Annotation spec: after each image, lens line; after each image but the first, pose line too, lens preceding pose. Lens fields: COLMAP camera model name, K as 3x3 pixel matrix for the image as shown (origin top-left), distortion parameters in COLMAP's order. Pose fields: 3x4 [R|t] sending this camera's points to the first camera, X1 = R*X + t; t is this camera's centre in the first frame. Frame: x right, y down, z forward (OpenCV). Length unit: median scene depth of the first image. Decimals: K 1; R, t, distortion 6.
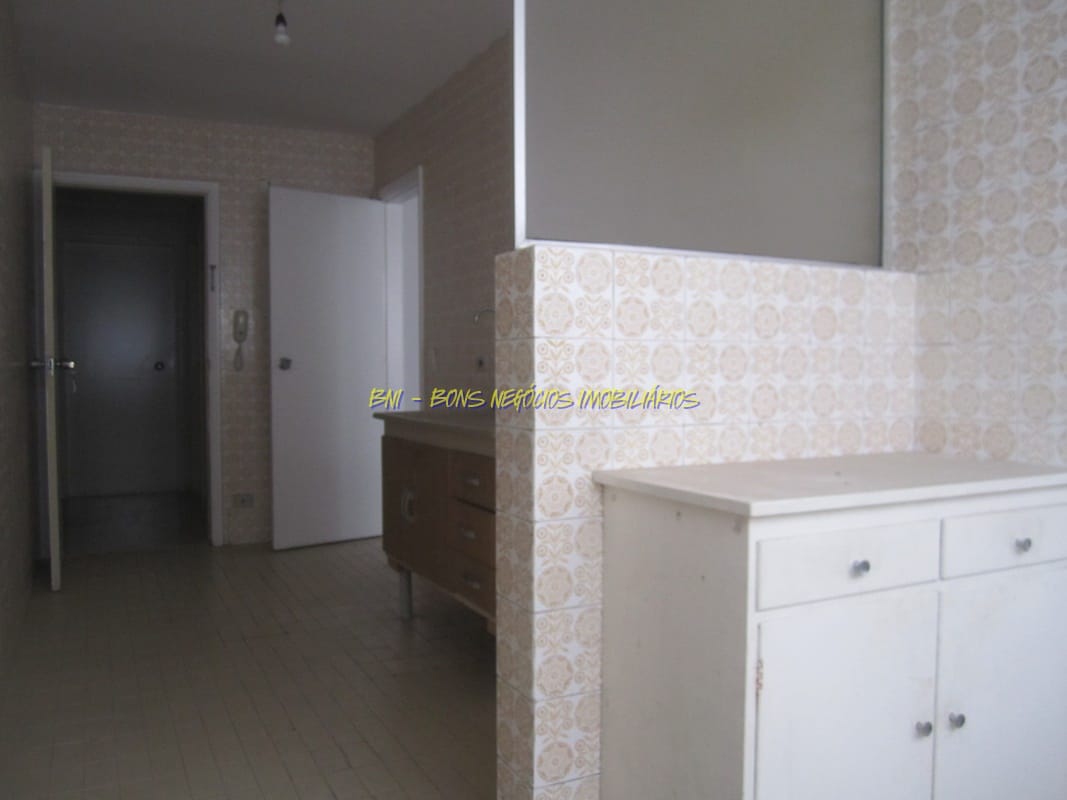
lens RADIAL K [[890.1, 0, 530.5], [0, 890.1, 402.6], [0, 0, 1]] dist [-0.053009, 0.009399]
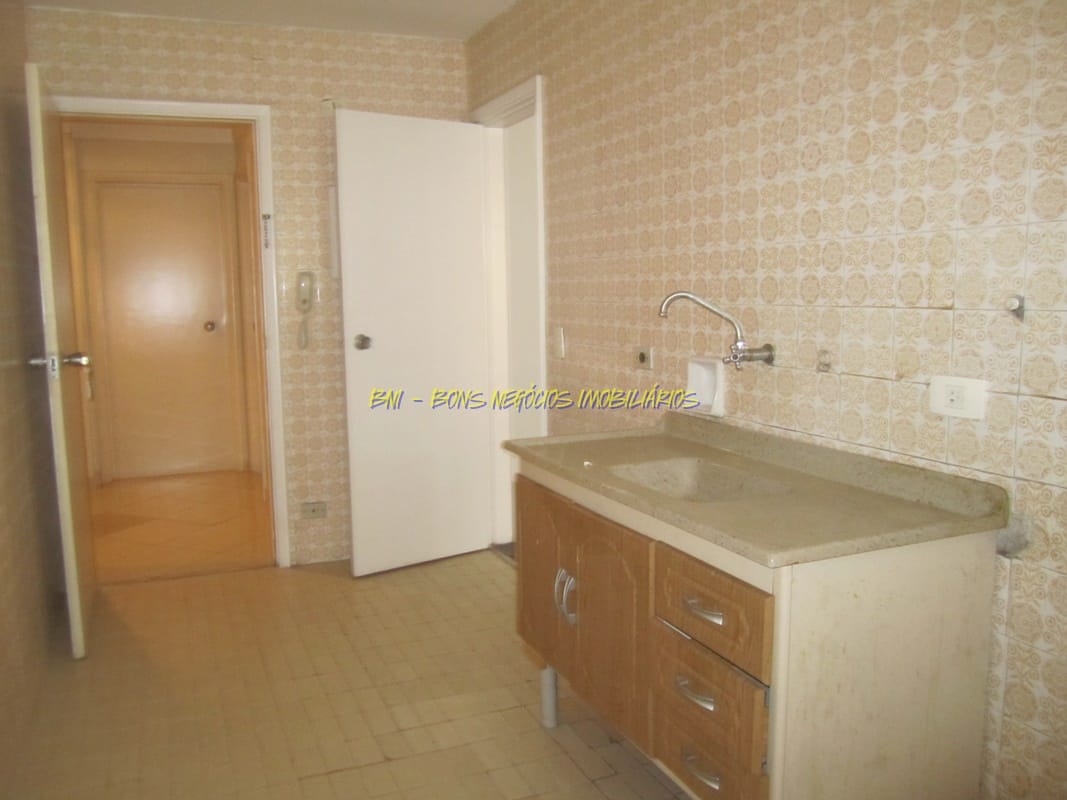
lens RADIAL K [[890.1, 0, 530.5], [0, 890.1, 402.6], [0, 0, 1]] dist [-0.053009, 0.009399]
pose [[0.997985, -0.004519, -0.063296, -0.079772], [0.010118, 0.996032, 0.088415, -0.057134], [0.062645, -0.088877, 0.994071, 0.228129]]
